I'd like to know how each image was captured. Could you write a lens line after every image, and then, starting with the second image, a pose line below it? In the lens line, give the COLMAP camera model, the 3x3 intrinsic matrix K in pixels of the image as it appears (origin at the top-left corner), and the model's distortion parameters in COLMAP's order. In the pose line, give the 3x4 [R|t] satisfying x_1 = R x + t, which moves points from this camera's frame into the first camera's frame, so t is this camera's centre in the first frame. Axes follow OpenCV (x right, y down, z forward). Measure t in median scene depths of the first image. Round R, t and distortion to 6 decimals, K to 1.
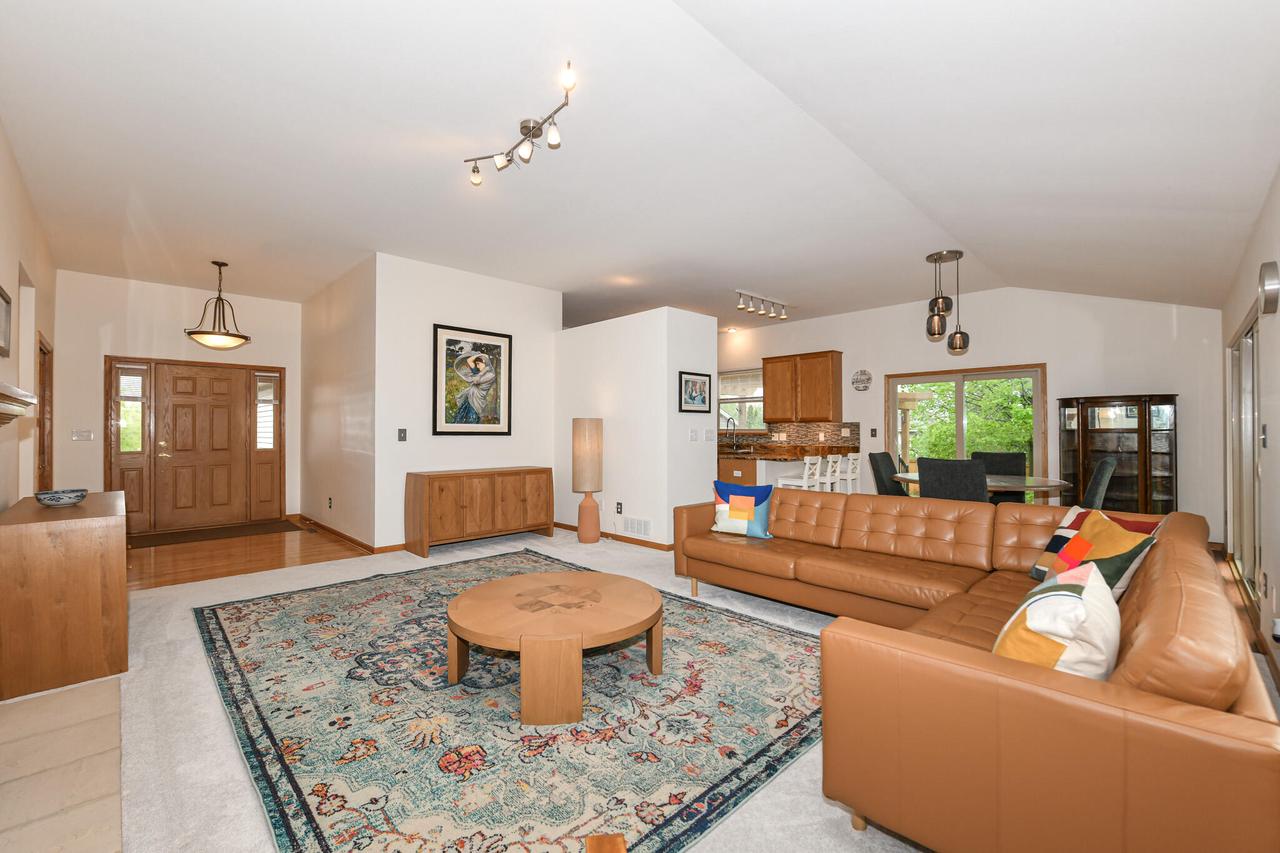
lens RADIAL K [[535.4, 0, 616.4], [0, 535.4, 427.9], [0, 0, 1]] dist [-0.011756, 0.000022]
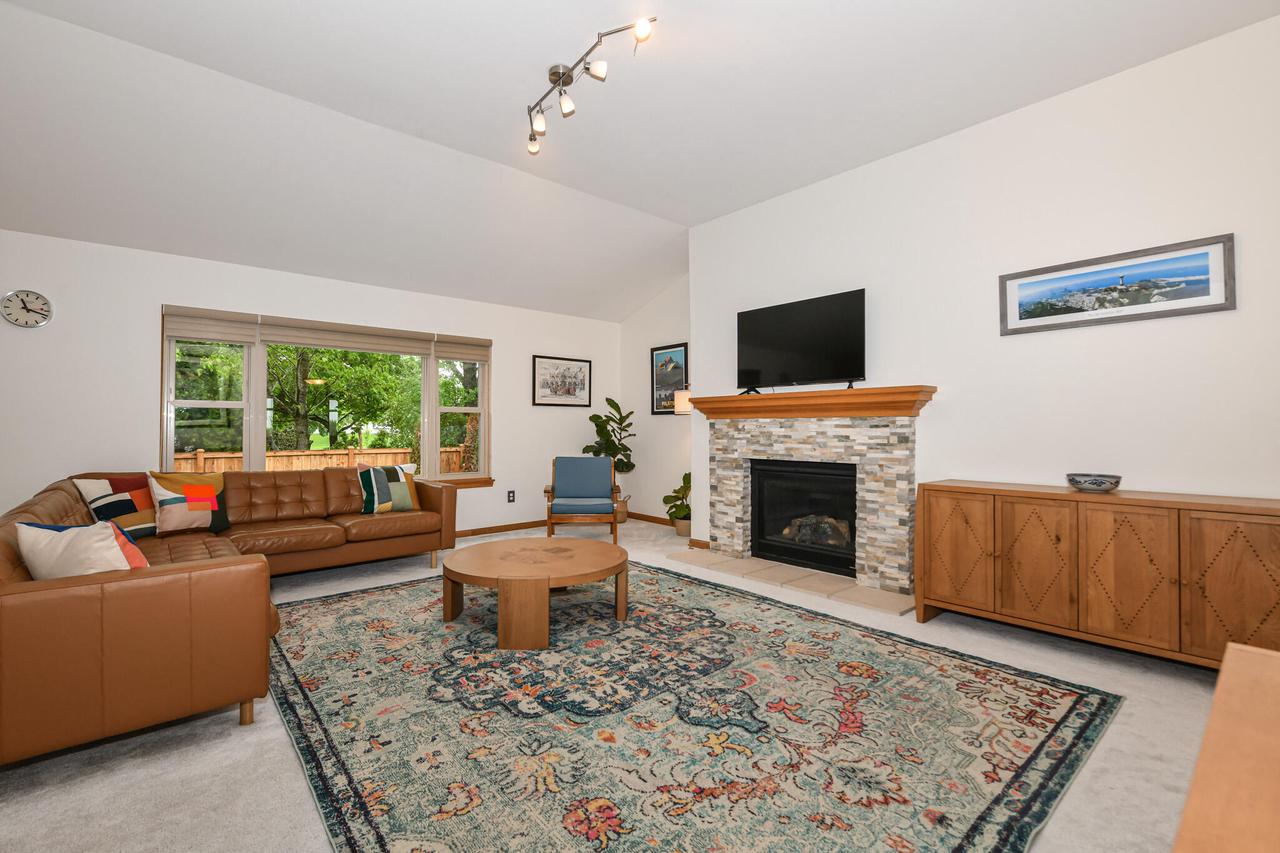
lens RADIAL K [[563.7, 0, 620.4], [0, 563.7, 420.5], [0, 0, 1]] dist [-0.002096, -0.000117]
pose [[-0.998626, 0.003388, 0.052302, -0.259134], [0.002511, 0.999855, -0.016827, 0.035573], [-0.052352, -0.016673, -0.998490, 1.624547]]
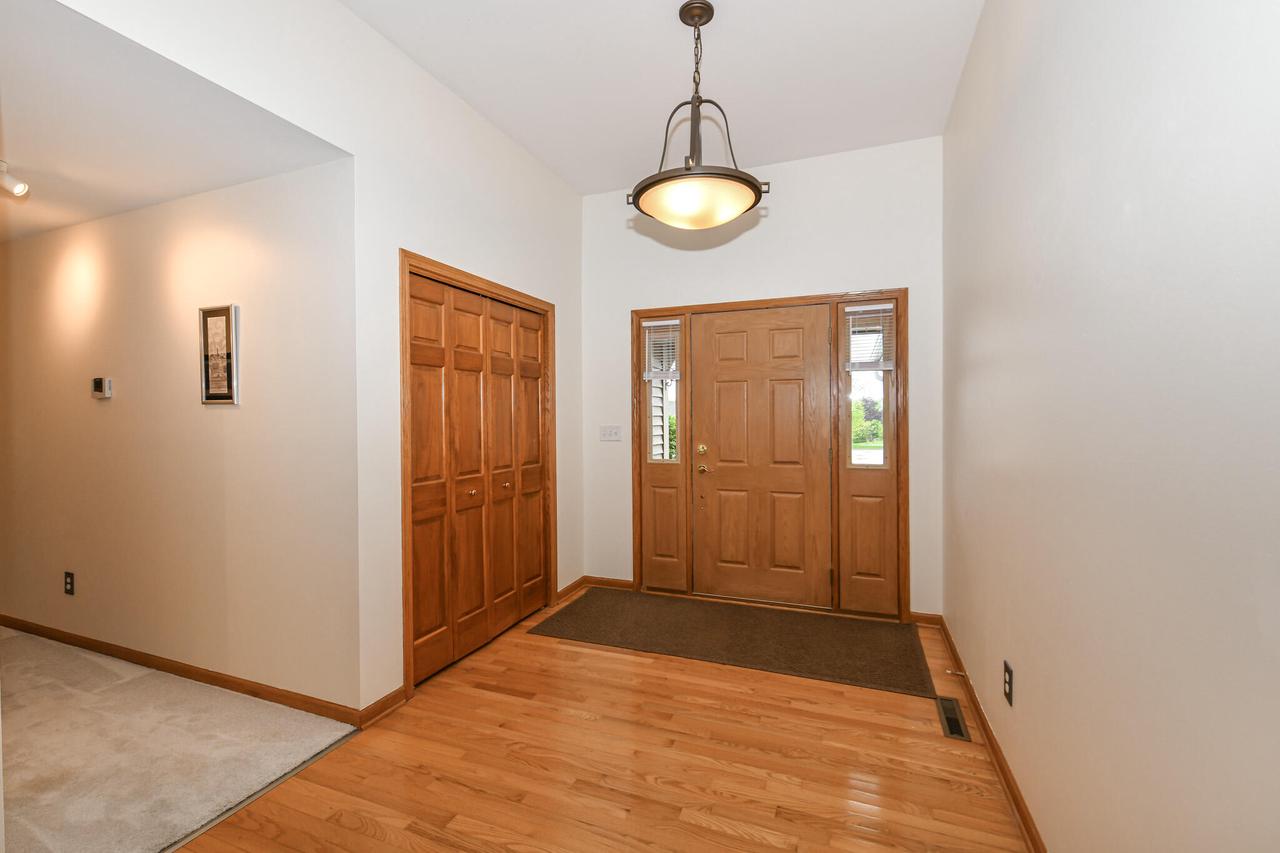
lens RADIAL K [[526.3, 0, 640.0], [0, 526.3, 426.5], [0, 0, 1]] dist [-0.001727, -0.000261]
pose [[0.427519, 0.005839, -0.903988, -0.630980], [0.013115, 0.999834, 0.012660, -0.007786], [0.903911, -0.017269, 0.427371, 1.210077]]
